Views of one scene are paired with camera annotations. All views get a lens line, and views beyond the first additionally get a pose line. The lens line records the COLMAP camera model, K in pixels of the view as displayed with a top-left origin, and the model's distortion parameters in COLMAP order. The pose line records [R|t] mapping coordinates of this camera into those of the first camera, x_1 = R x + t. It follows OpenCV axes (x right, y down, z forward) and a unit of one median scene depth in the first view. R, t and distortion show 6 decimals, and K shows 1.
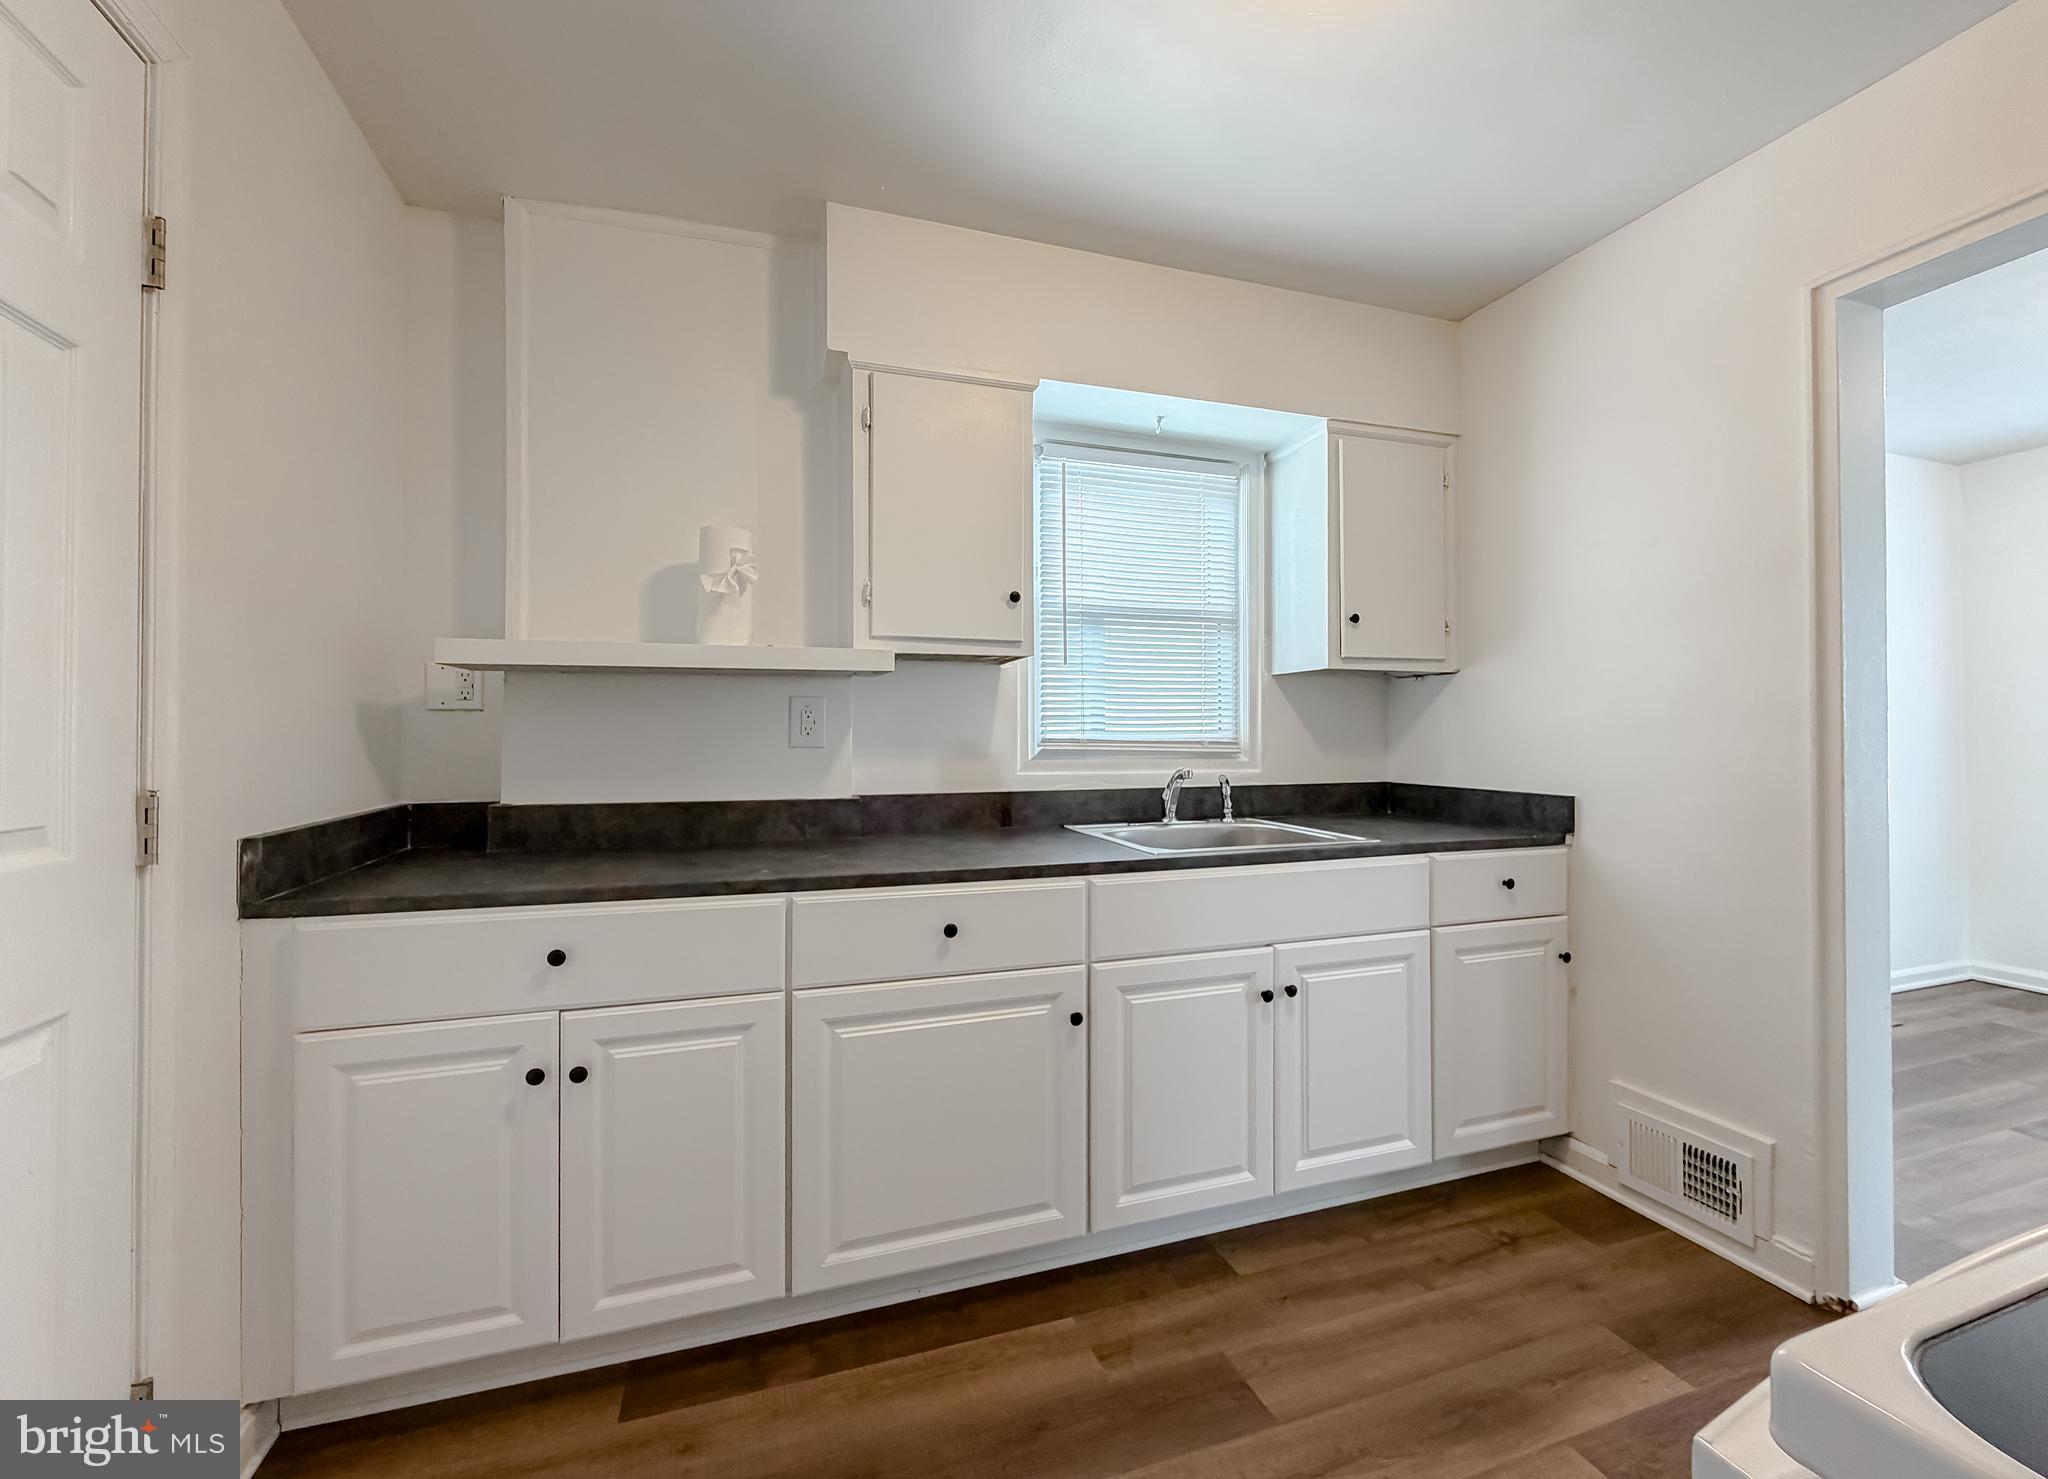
lens RADIAL K [[838.9, 0, 1018.4], [0, 838.9, 730.3], [0, 0, 1]] dist [0.001325, 0.000161]
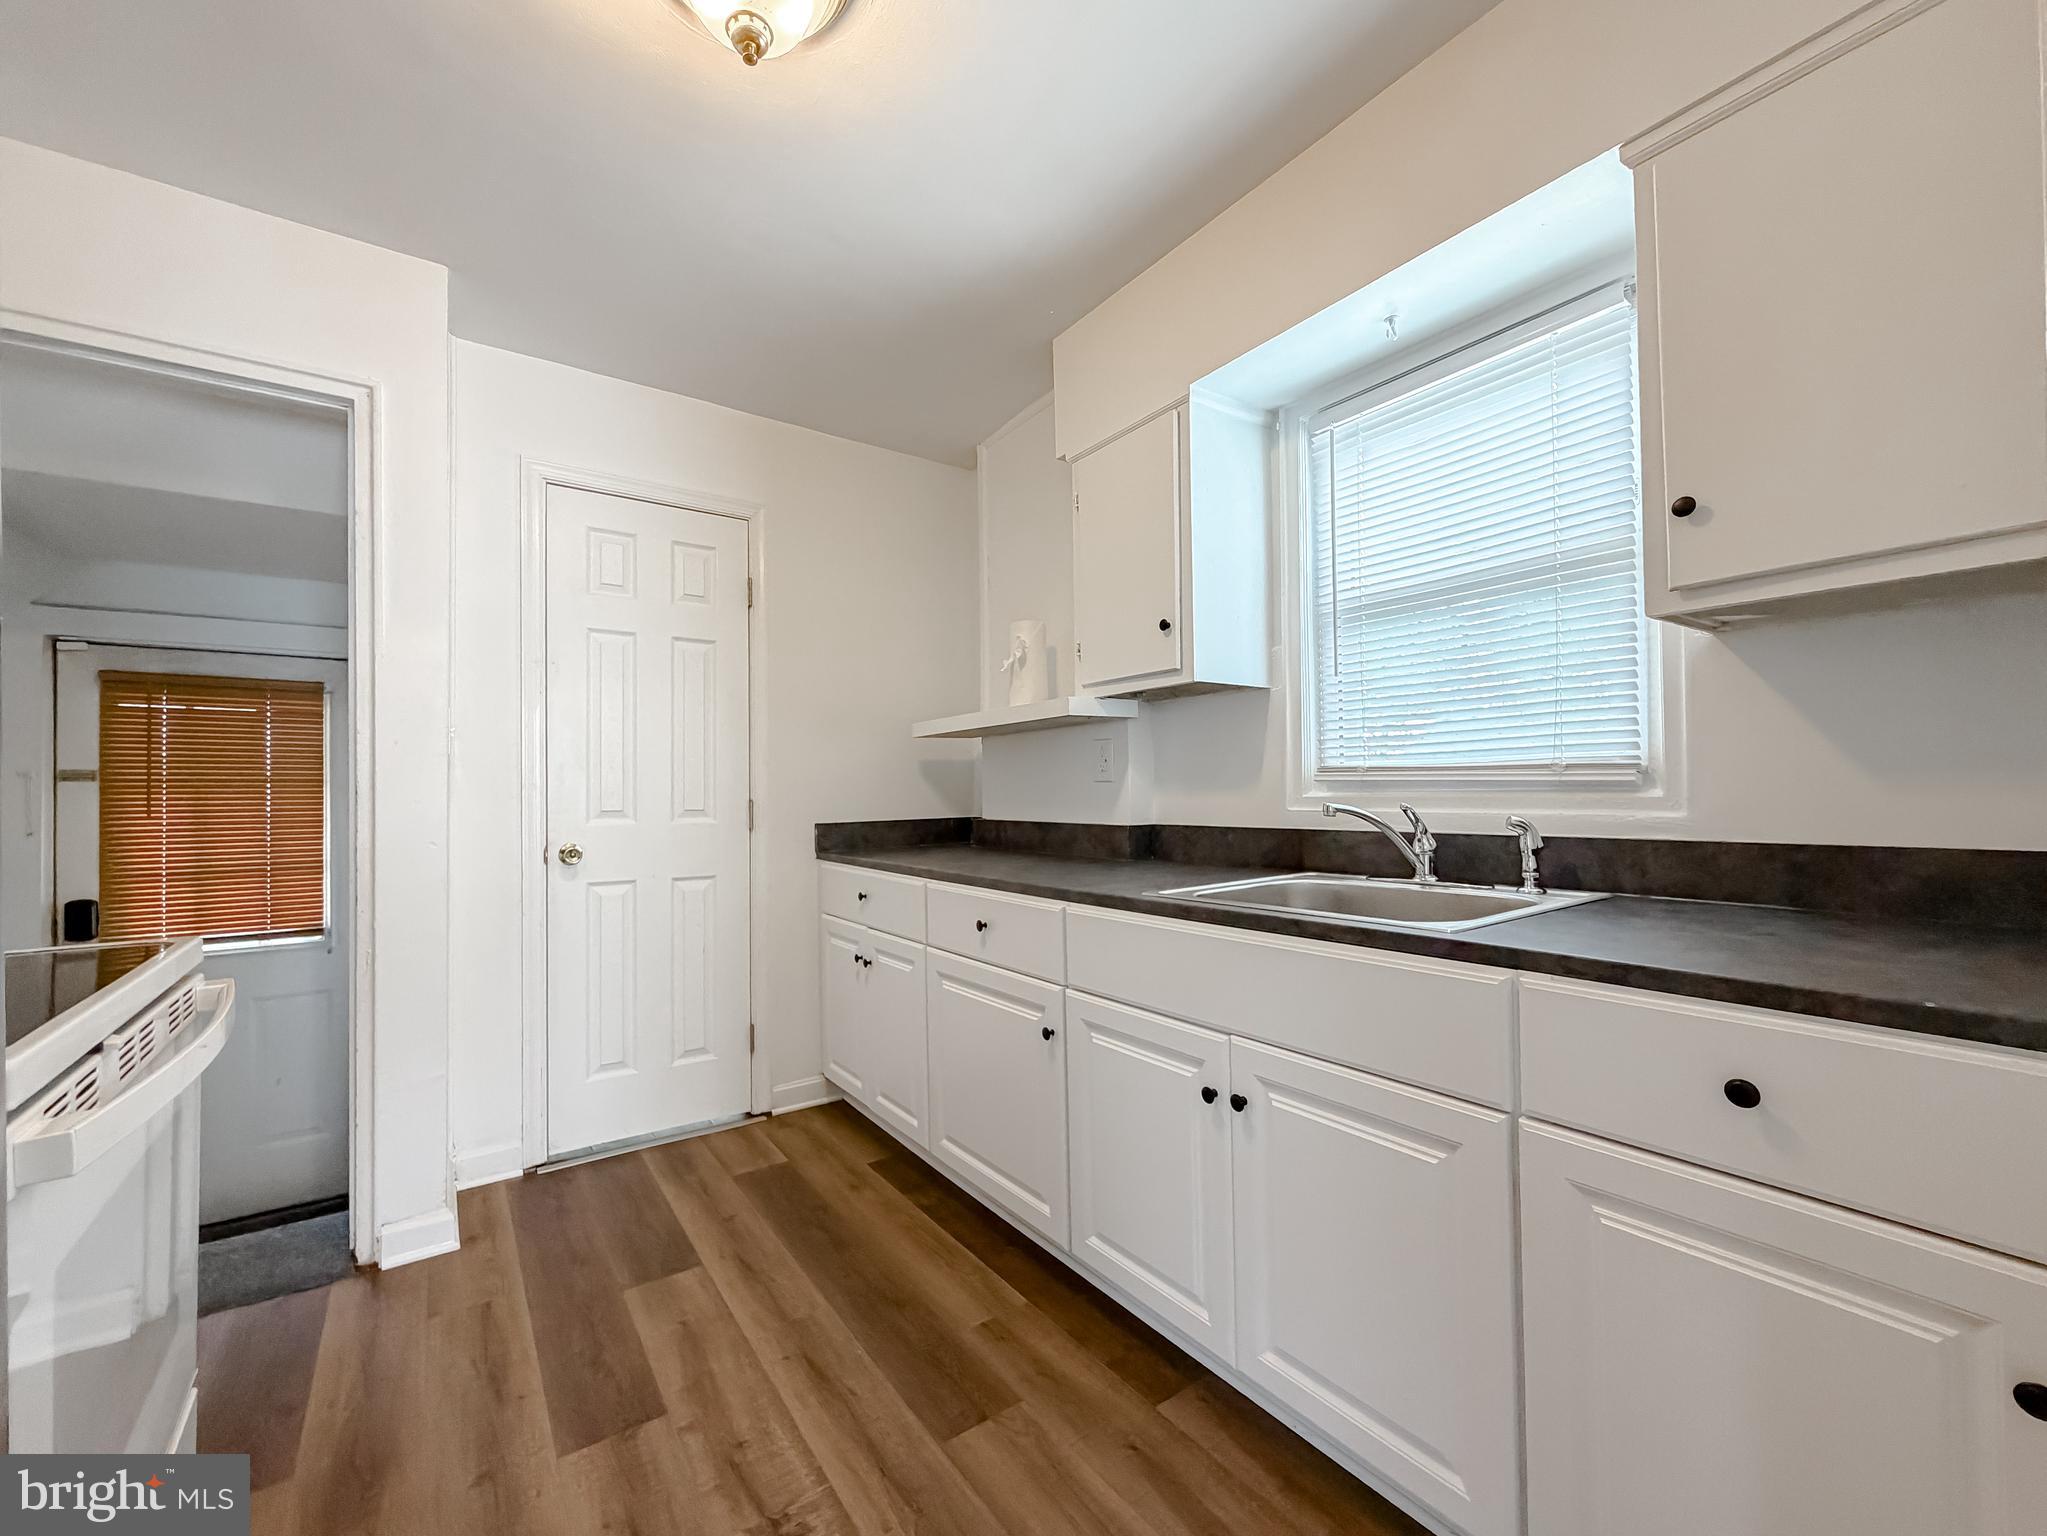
lens RADIAL K [[837.4, 0, 1020.0], [0, 837.4, 784.8], [0, 0, 1]] dist [0.002058, 0.000237]
pose [[0.280706, -0.010224, -0.959739, 0.950247], [0.020764, 0.999774, -0.004578, 0.030947], [0.959569, -0.018643, 0.280855, 0.599005]]
